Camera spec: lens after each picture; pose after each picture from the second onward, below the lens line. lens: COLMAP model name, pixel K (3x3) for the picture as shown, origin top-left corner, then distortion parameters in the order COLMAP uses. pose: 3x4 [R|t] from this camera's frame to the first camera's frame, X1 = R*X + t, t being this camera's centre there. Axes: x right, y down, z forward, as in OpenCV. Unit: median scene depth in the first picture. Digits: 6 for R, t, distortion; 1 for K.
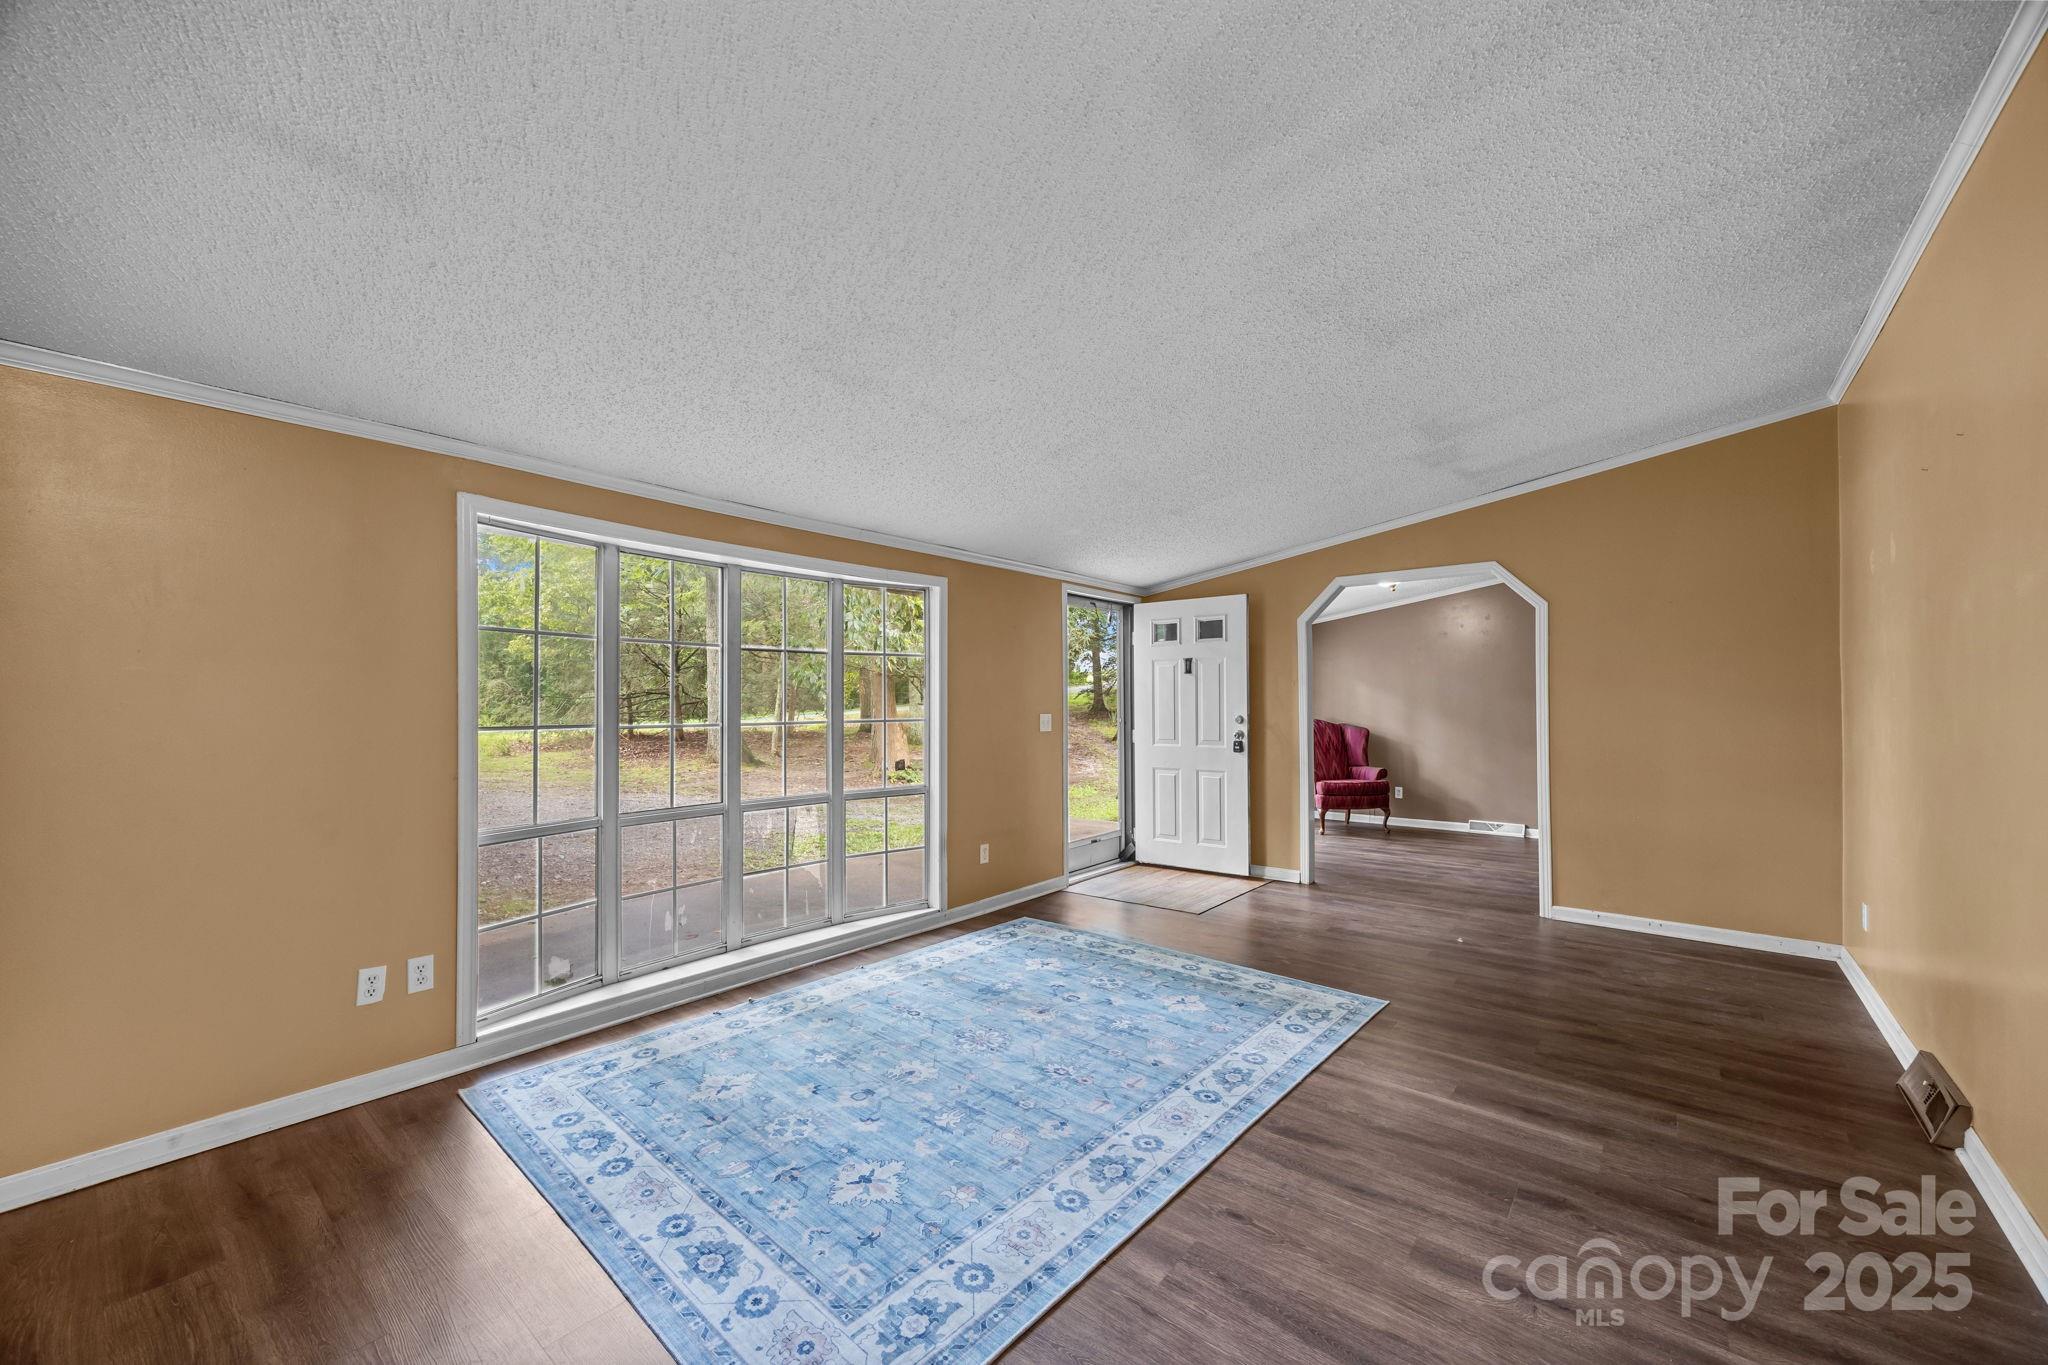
lens RADIAL K [[758.4, 0, 1024.0], [0, 758.4, 682.5], [0, 0, 1]] dist [0.028024, 0.000036]
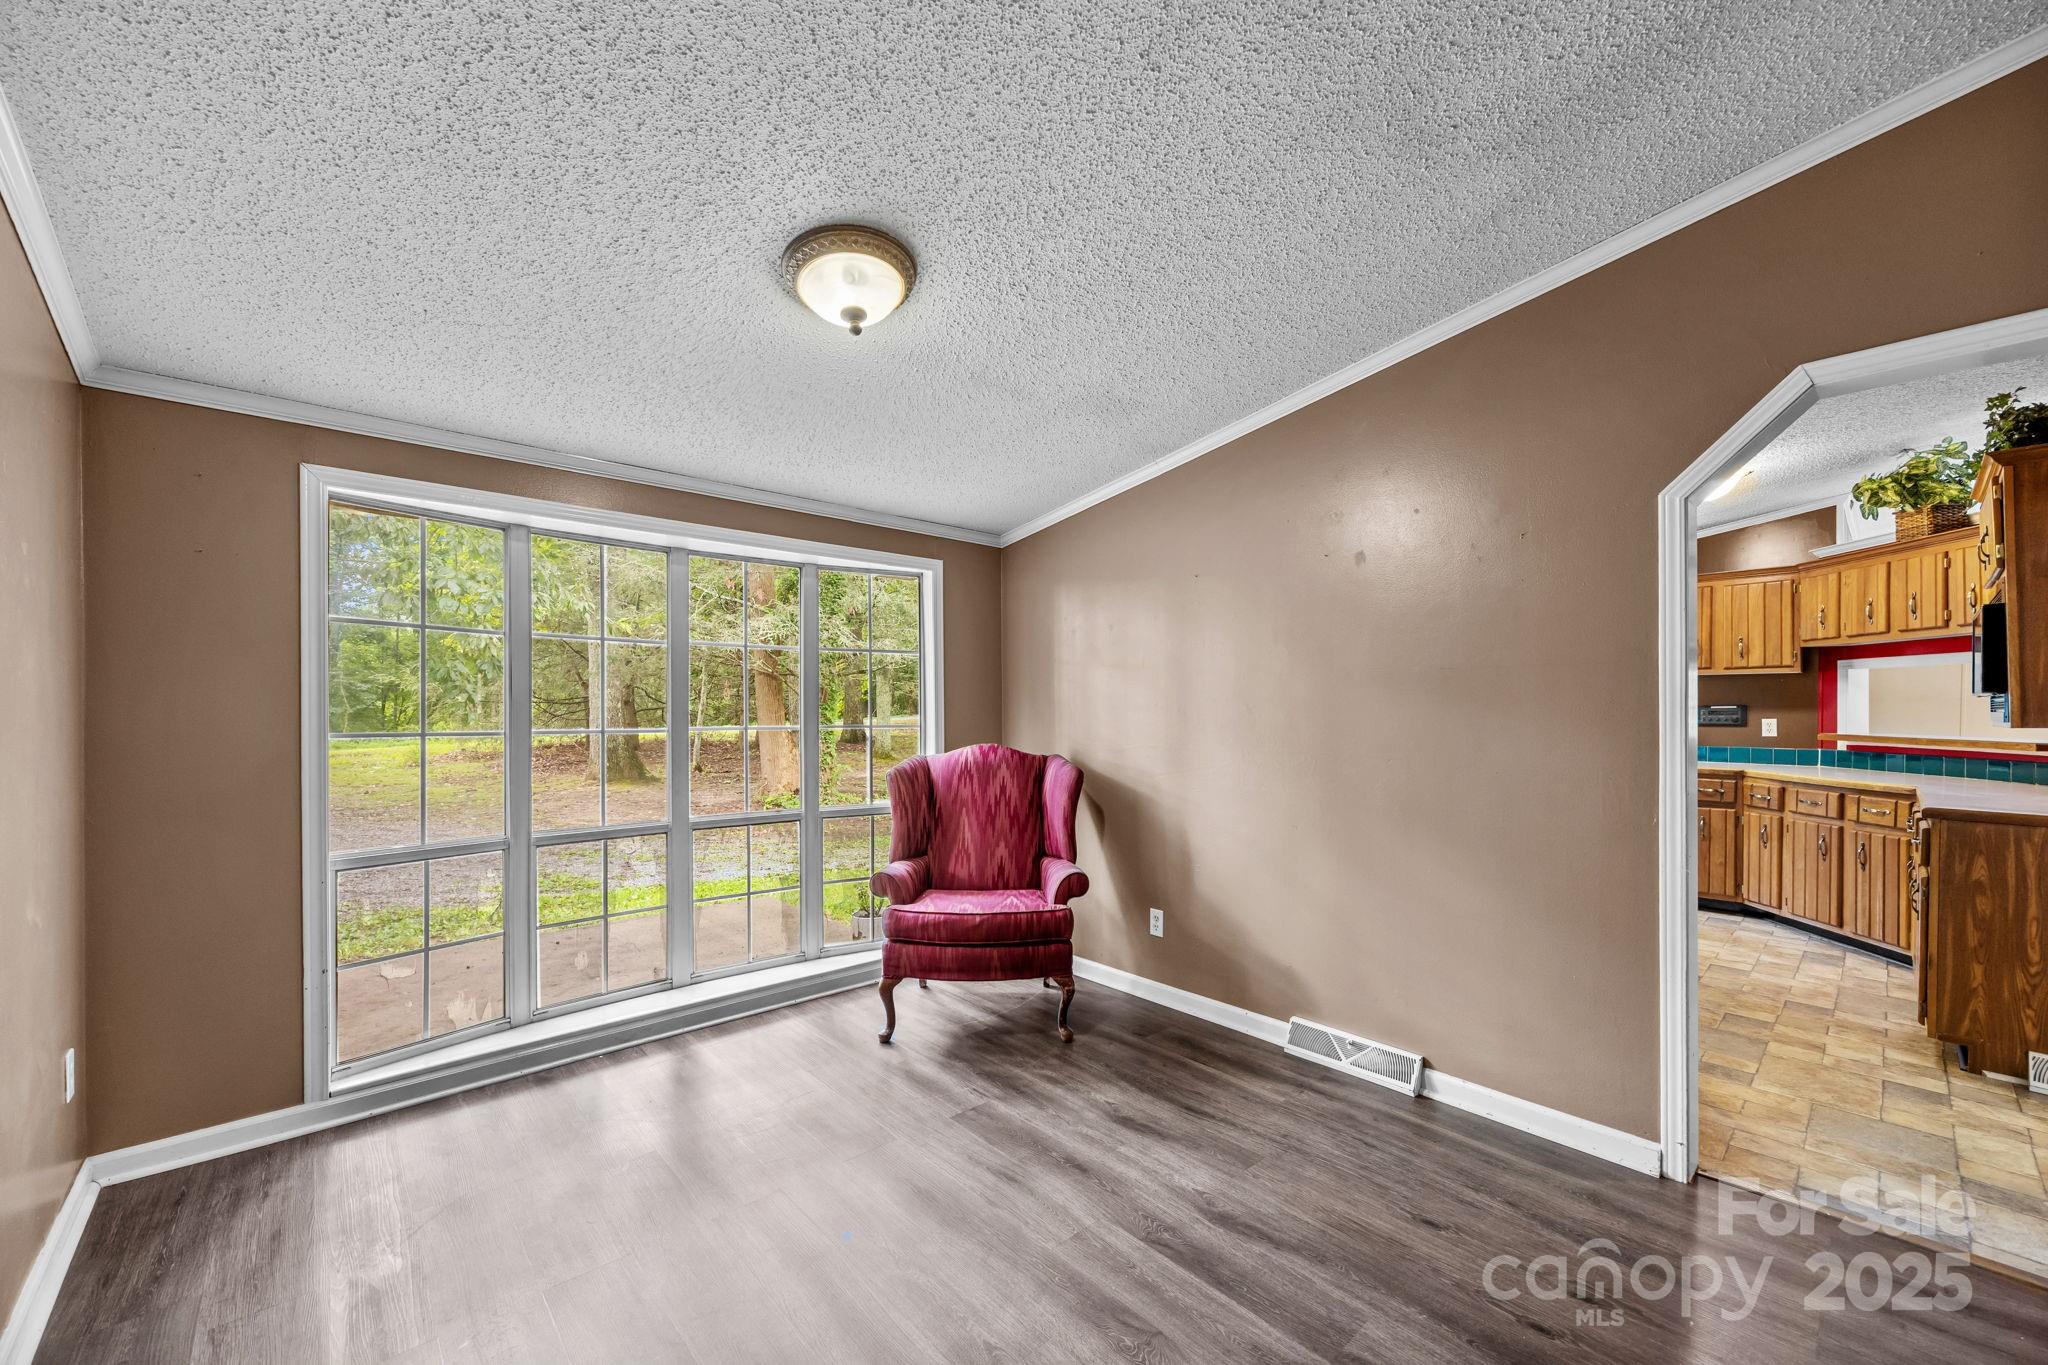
lens RADIAL K [[797.7, 0, 1020.9], [0, 797.7, 715.3], [0, 0, 1]] dist [0.002254, 0.000210]
pose [[0.992623, 0.000077, -0.121242, 0.179724], [0.004369, 0.999327, 0.036411, 0.006714], [0.121163, -0.036672, 0.991955, 0.218744]]
